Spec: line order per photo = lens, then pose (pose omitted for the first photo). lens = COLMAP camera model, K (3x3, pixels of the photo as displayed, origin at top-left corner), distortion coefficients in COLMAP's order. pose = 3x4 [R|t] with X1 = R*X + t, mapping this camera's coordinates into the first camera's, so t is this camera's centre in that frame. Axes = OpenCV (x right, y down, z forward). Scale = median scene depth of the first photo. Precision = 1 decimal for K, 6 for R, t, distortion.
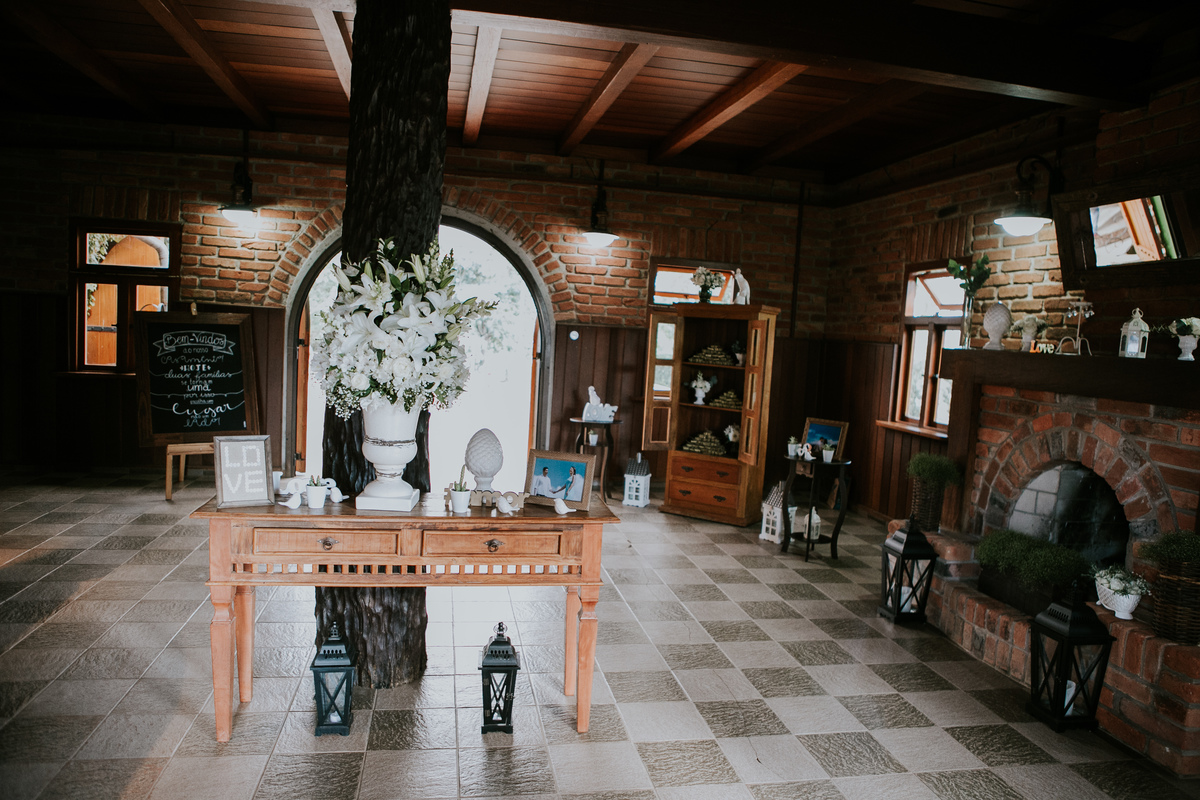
lens RADIAL K [[873.1, 0, 600.0], [0, 873.1, 400.0], [0, 0, 1]] dist [-0.003935, -0.000780]
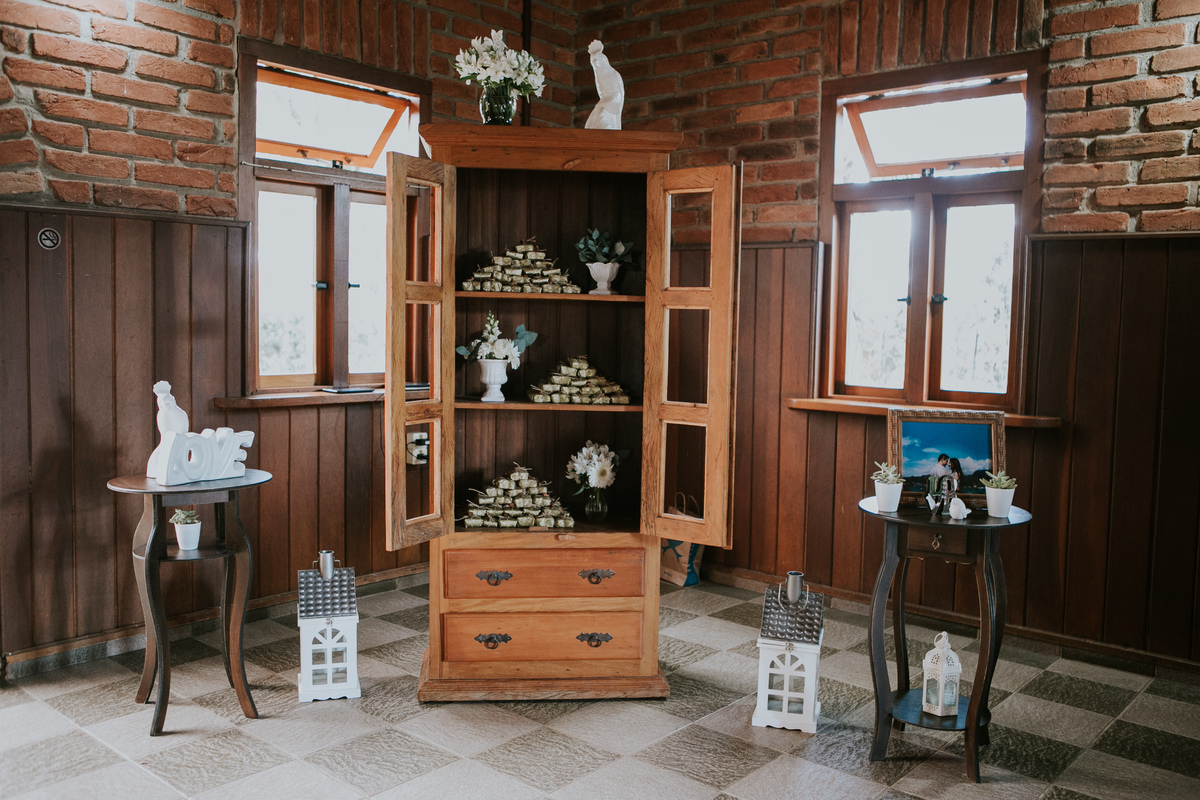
lens RADIAL K [[1027.4, 0, 600.0], [0, 1027.4, 400.0], [0, 0, 1]] dist [-0.095838, 0.123470]
pose [[0.780781, -0.100175, 0.616722, -0.122211], [0.081526, 0.994959, 0.058398, -0.017767], [-0.619463, 0.004683, 0.785012, 0.602814]]
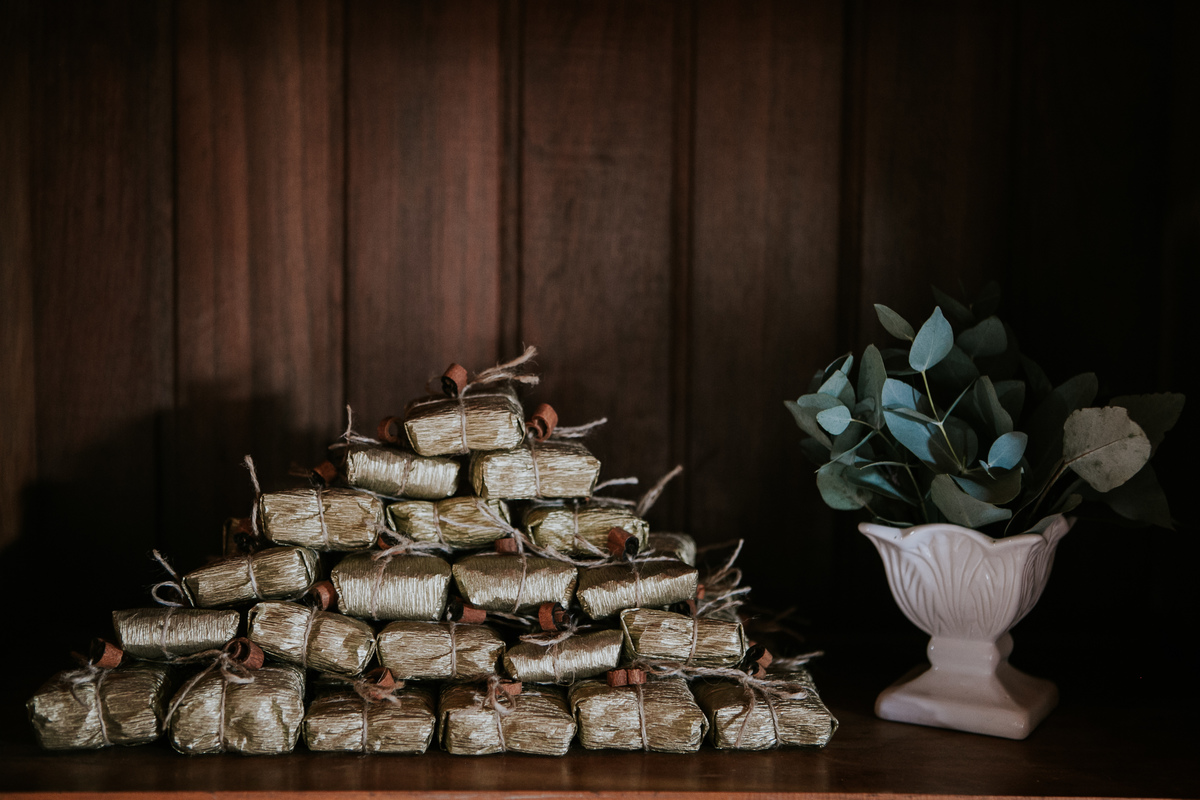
lens RADIAL K [[1784.8, 0, 600.0], [0, 1784.8, 400.0], [0, 0, 1]] dist [0.009139, 0.017348]
pose [[0.819542, -0.100480, 0.564141, 0.067877], [0.089134, 0.994876, 0.047713, -0.065827], [-0.566045, 0.011181, 0.824299, 0.860735]]
